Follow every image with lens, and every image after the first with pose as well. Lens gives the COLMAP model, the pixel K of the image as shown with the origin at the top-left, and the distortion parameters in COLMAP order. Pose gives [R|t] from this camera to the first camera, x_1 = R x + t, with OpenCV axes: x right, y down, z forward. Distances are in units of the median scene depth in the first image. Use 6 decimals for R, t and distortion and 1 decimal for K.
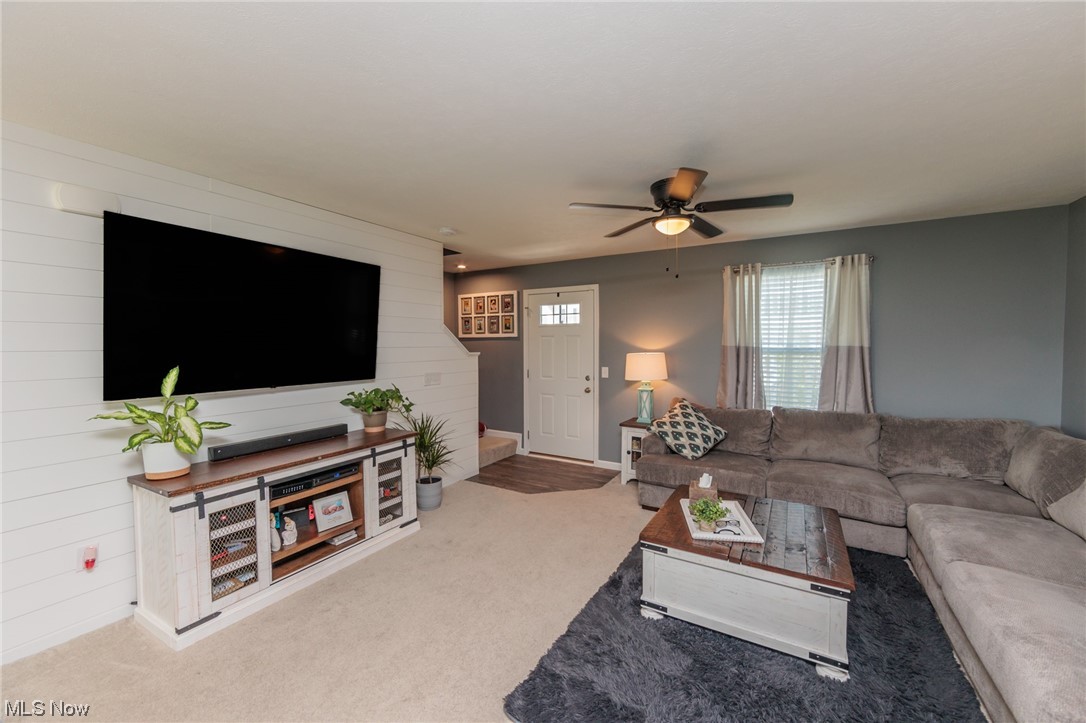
lens RADIAL K [[425.8, 0, 545.9], [0, 425.8, 355.8], [0, 0, 1]] dist [-0.003314, -0.000210]
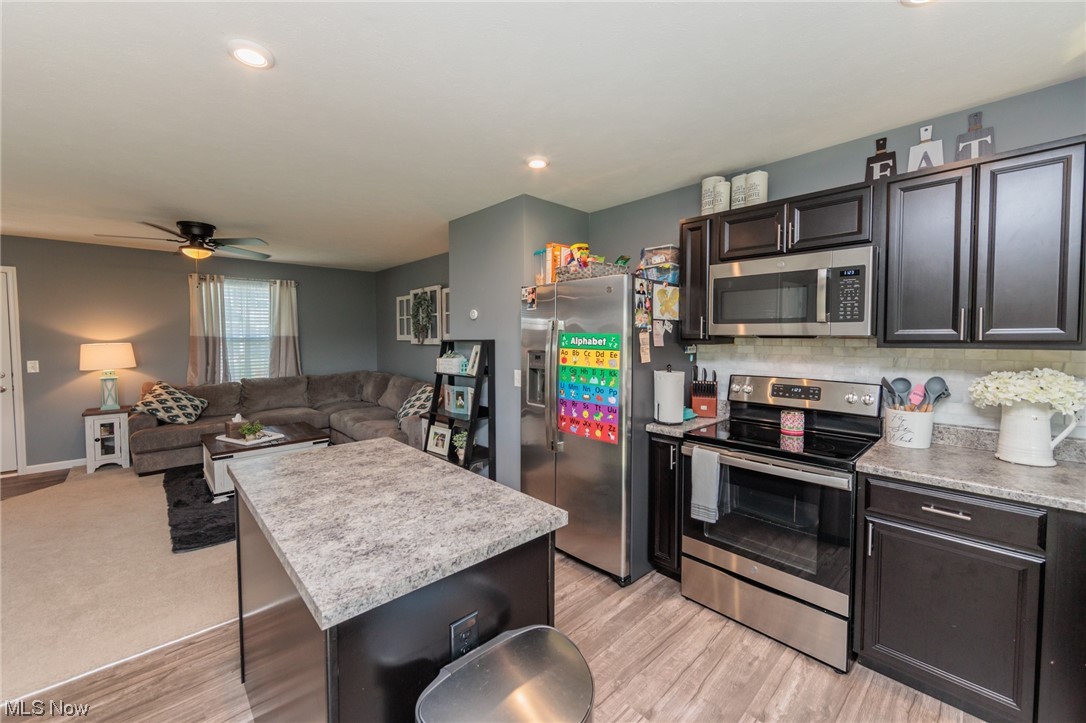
lens RADIAL K [[425.8, 0, 545.9], [0, 425.8, 355.8], [0, 0, 1]] dist [-0.003314, -0.000210]
pose [[0.273311, -0.046193, 0.960816, -0.566695], [0.030280, 0.998764, 0.039404, 0.018040], [-0.961449, 0.018324, 0.274372, -0.386303]]
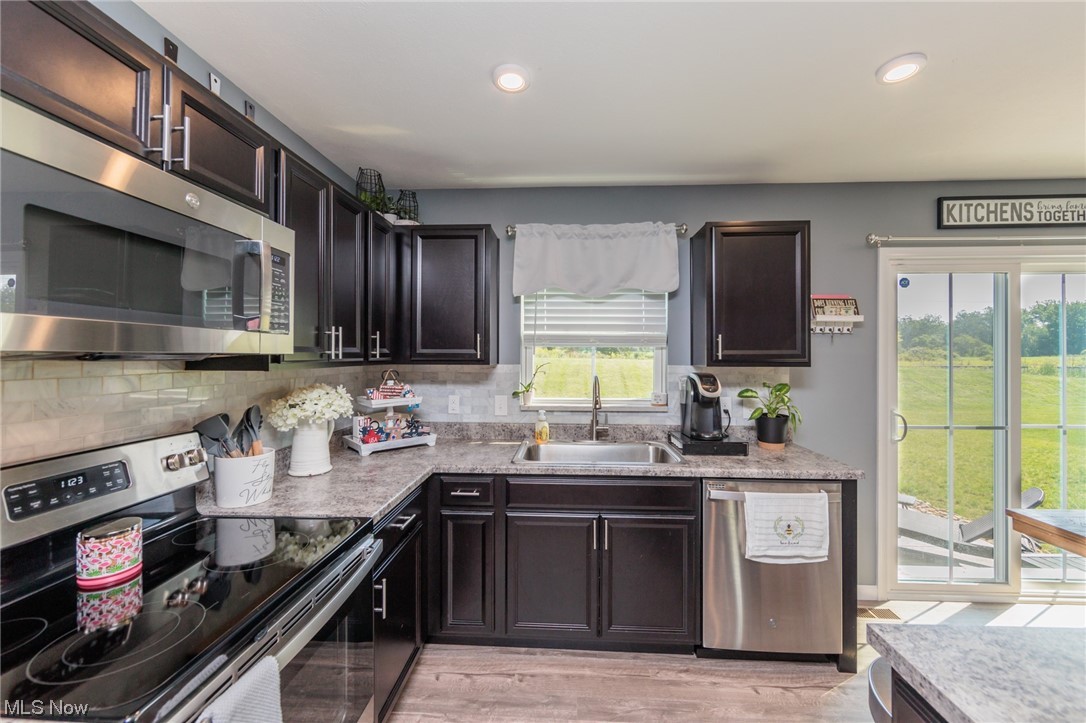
lens RADIAL K [[424.0, 0, 548.7], [0, 424.0, 354.4], [0, 0, 1]] dist [-0.000956, -0.000304]
pose [[-0.884595, -0.002013, -0.466355, 0.000825], [-0.016124, 0.999525, 0.026269, 0.012943], [0.466080, 0.030757, -0.884208, -0.194903]]
